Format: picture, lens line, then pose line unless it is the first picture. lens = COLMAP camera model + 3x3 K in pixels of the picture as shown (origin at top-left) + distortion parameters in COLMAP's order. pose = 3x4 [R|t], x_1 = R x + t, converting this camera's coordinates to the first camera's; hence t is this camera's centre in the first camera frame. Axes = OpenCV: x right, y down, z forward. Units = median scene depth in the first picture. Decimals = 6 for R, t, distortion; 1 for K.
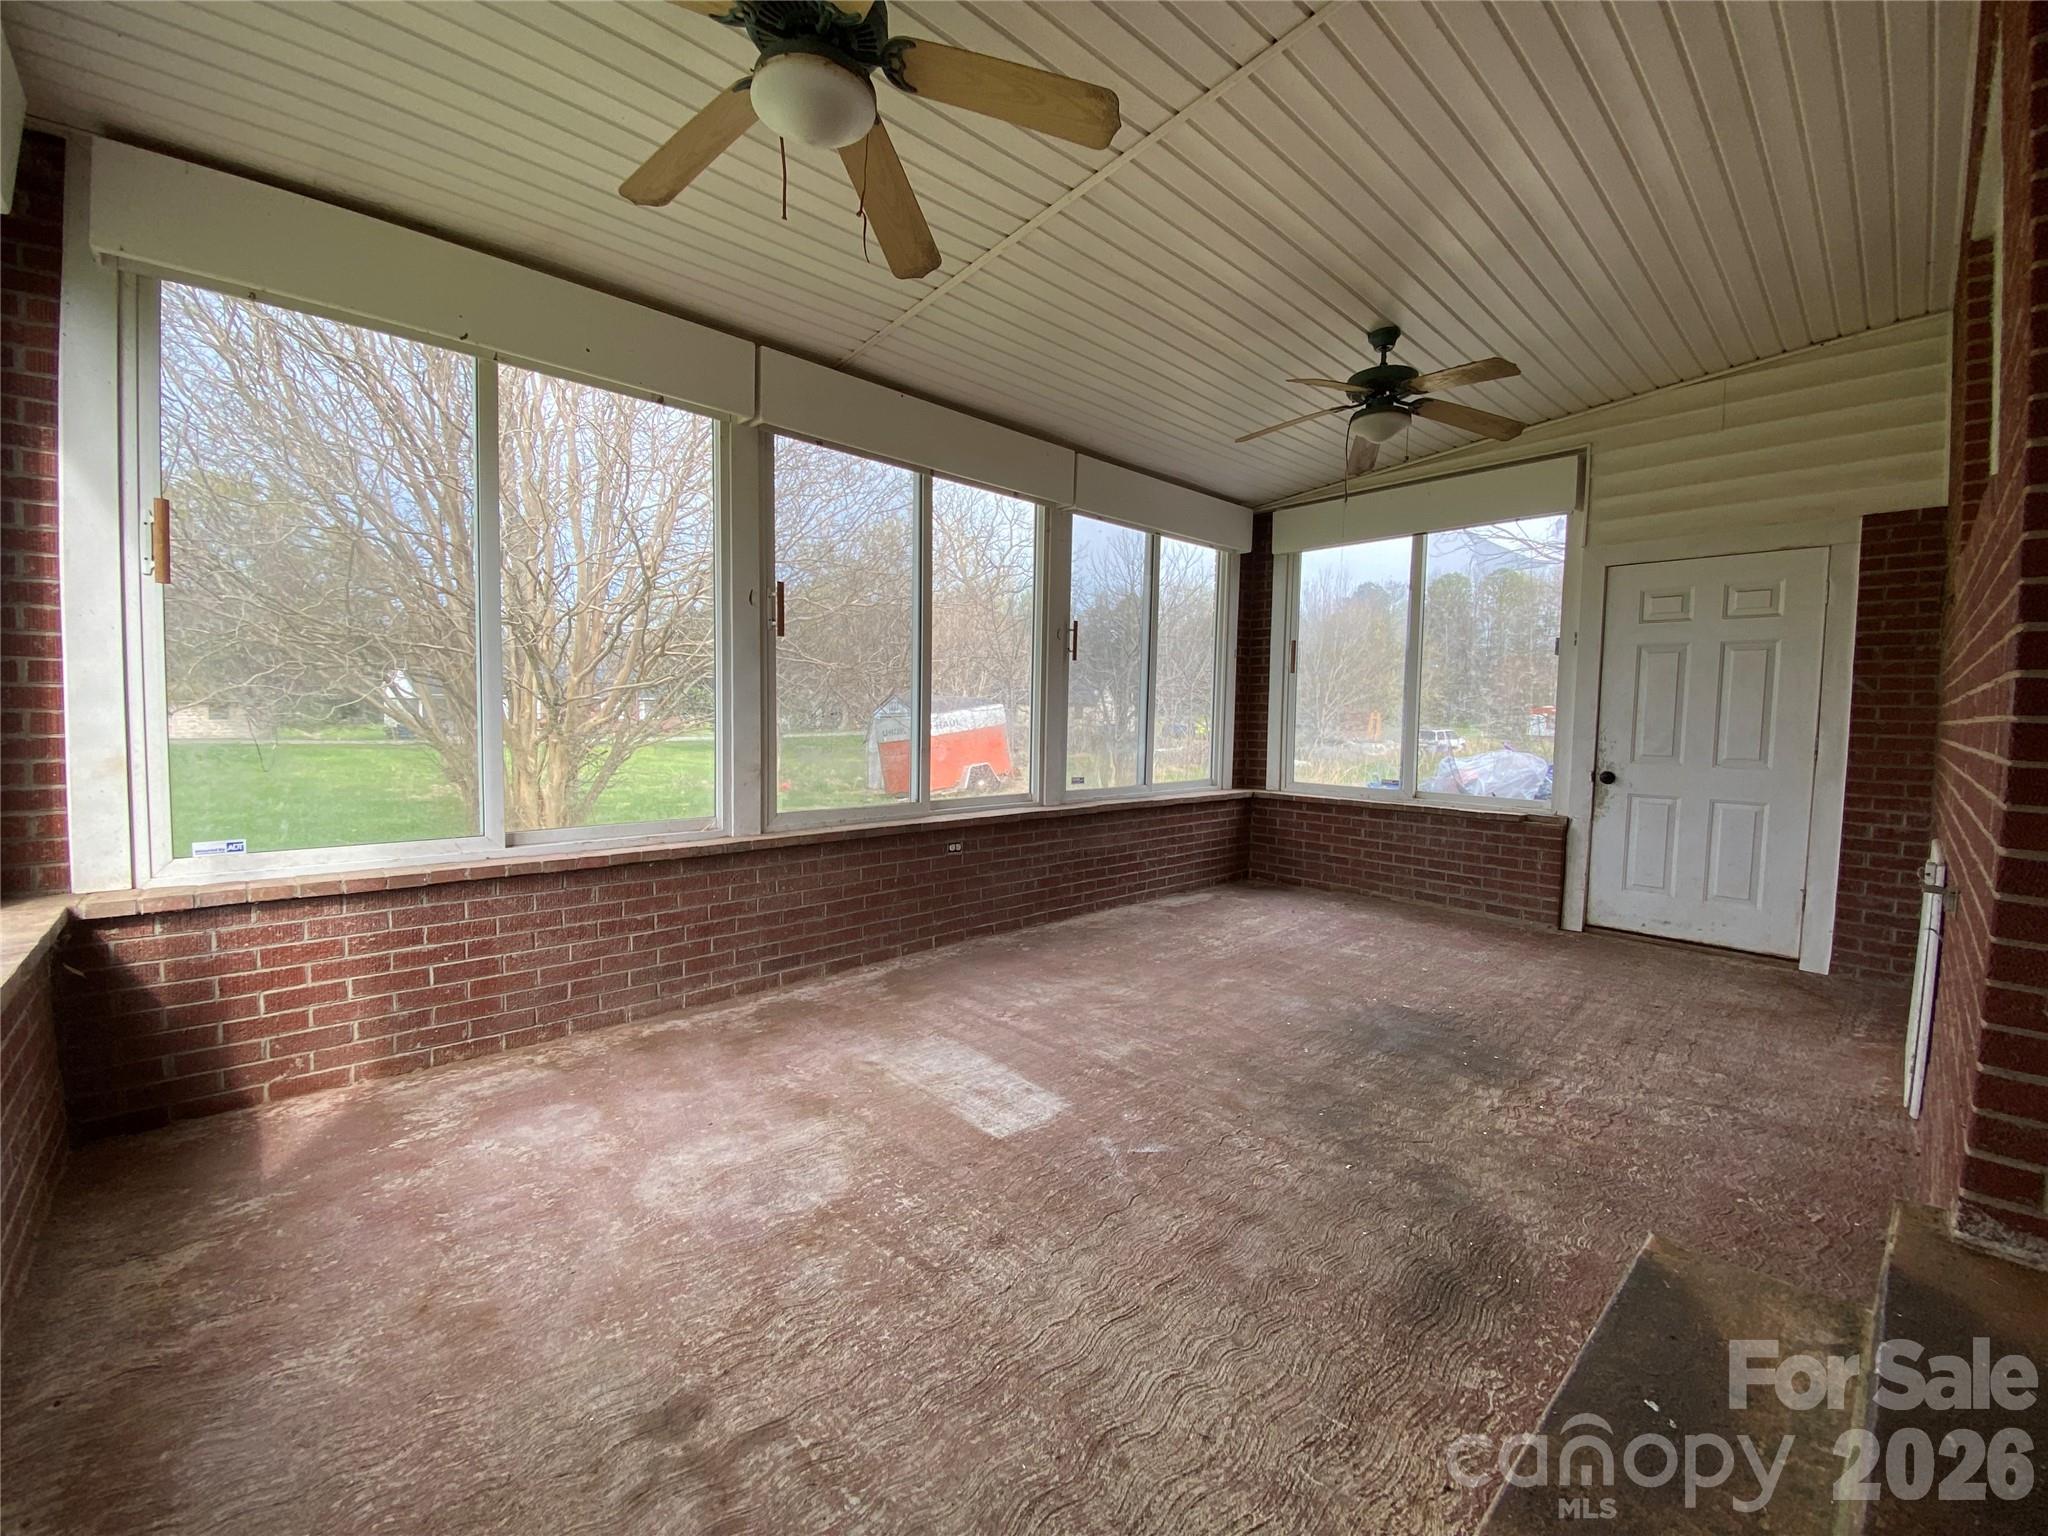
lens RADIAL K [[826.2, 0, 1015.4], [0, 826.2, 765.1], [0, 0, 1]] dist [0.039111, -0.026794]
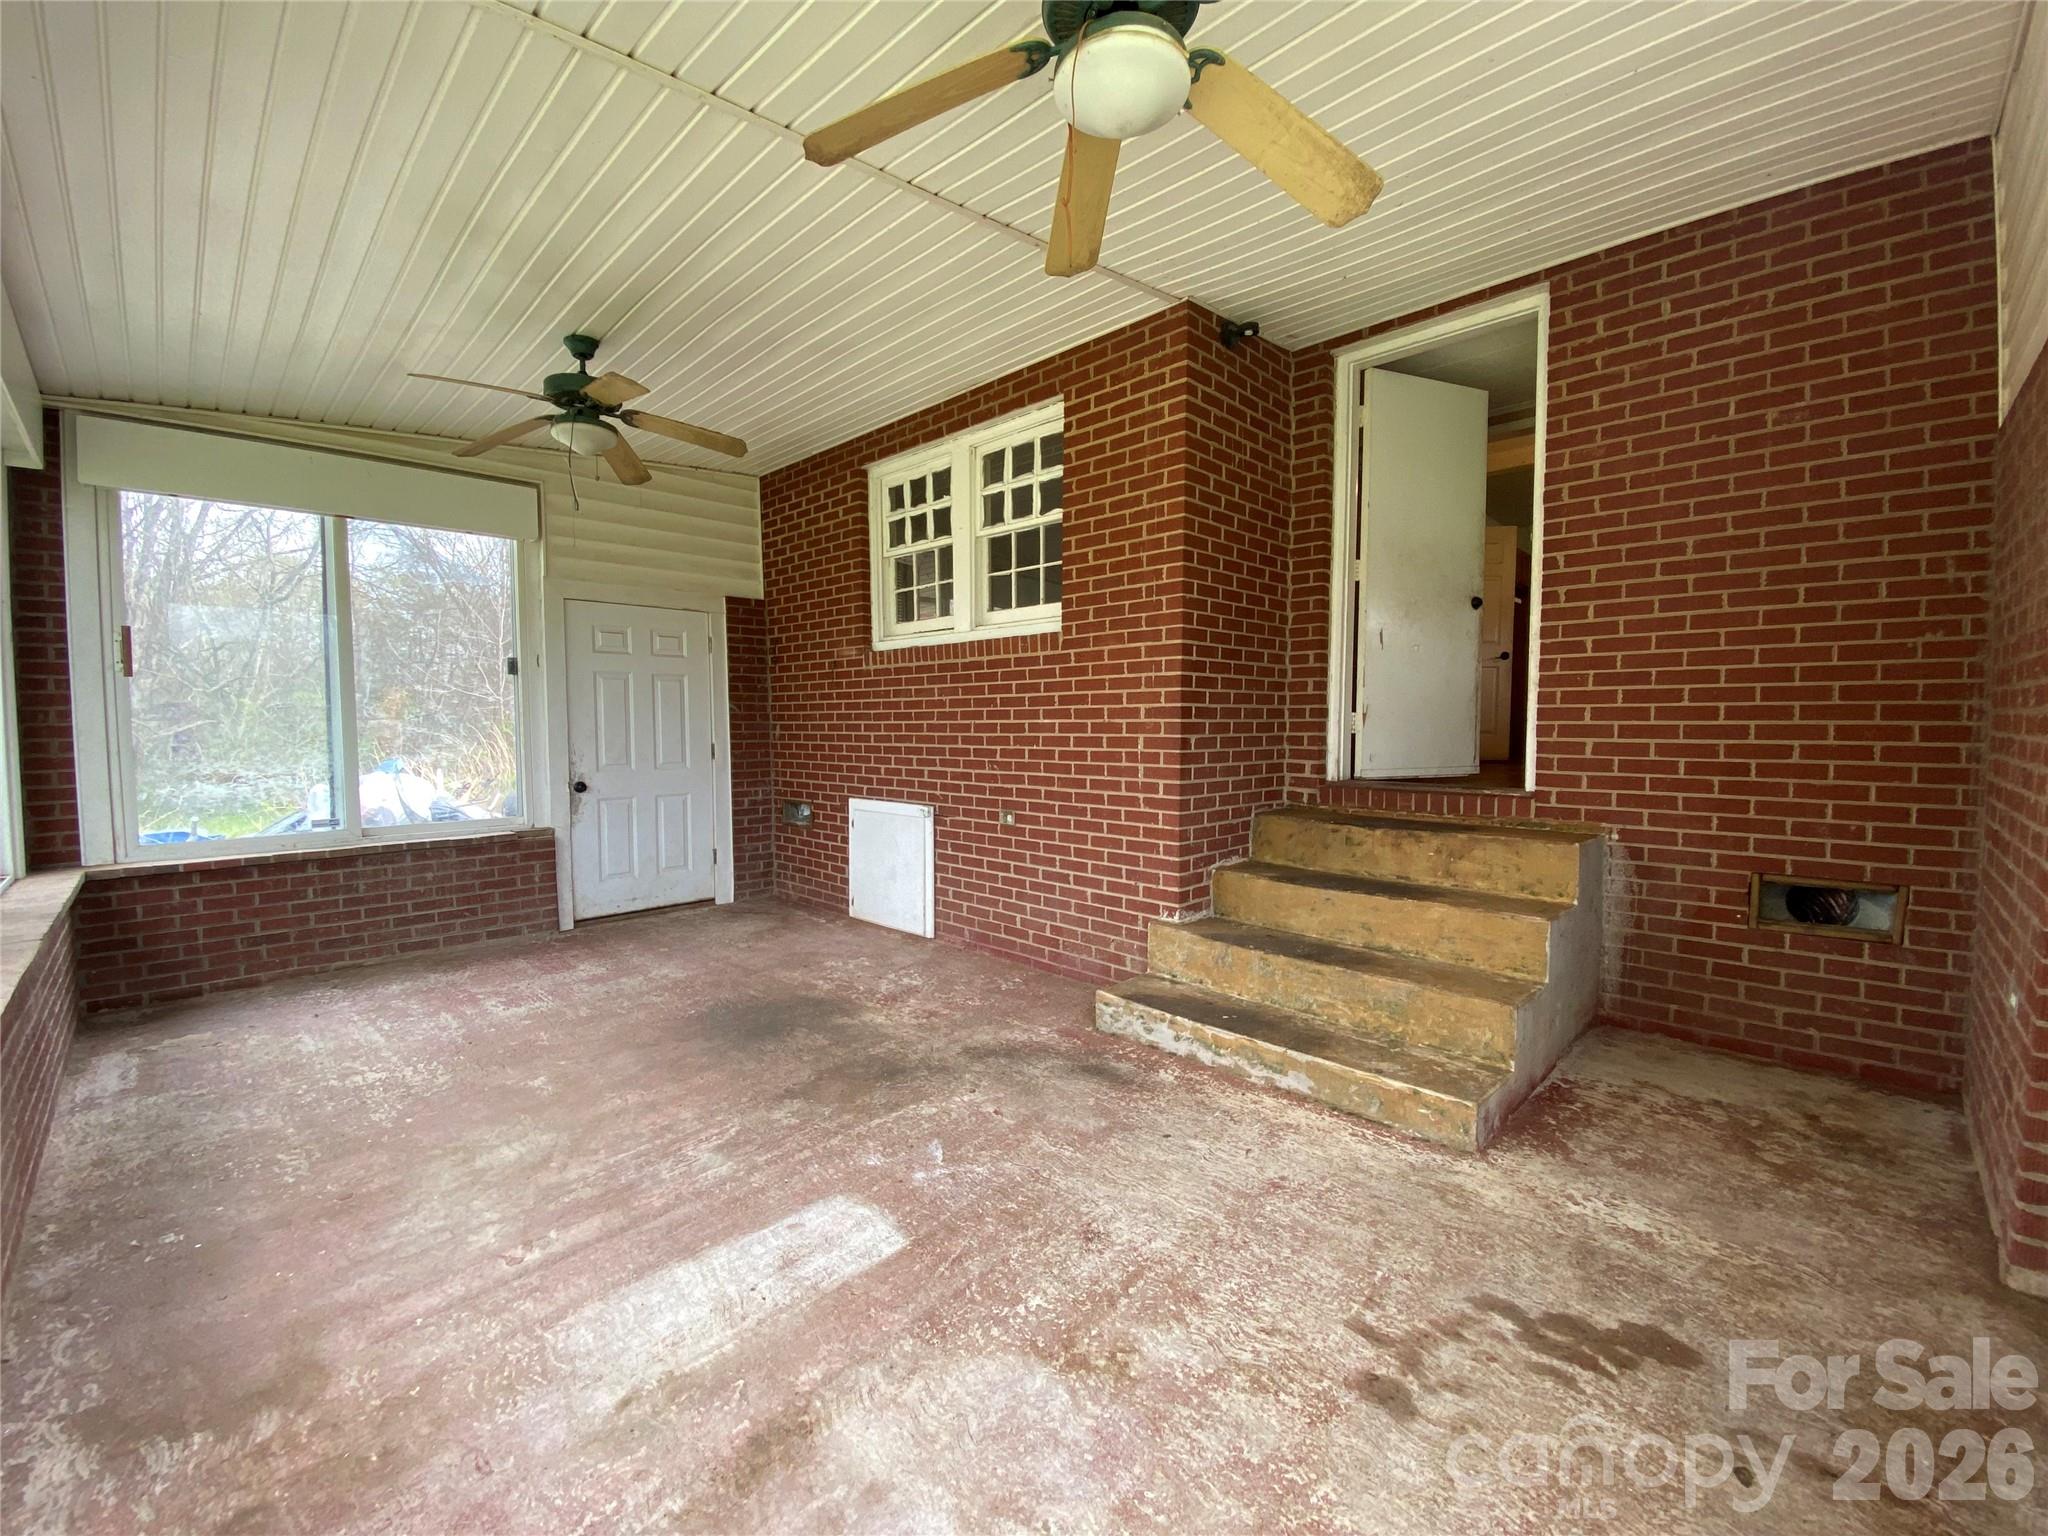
lens RADIAL K [[830.1, 0, 1019.8], [0, 830.1, 767.4], [0, 0, 1]] dist [0.032240, -0.021598]
pose [[-0.044866, -0.072182, 0.996382, -0.598561], [0.069482, 0.994745, 0.075192, -0.074482], [-0.996574, 0.072604, -0.039615, 0.607623]]
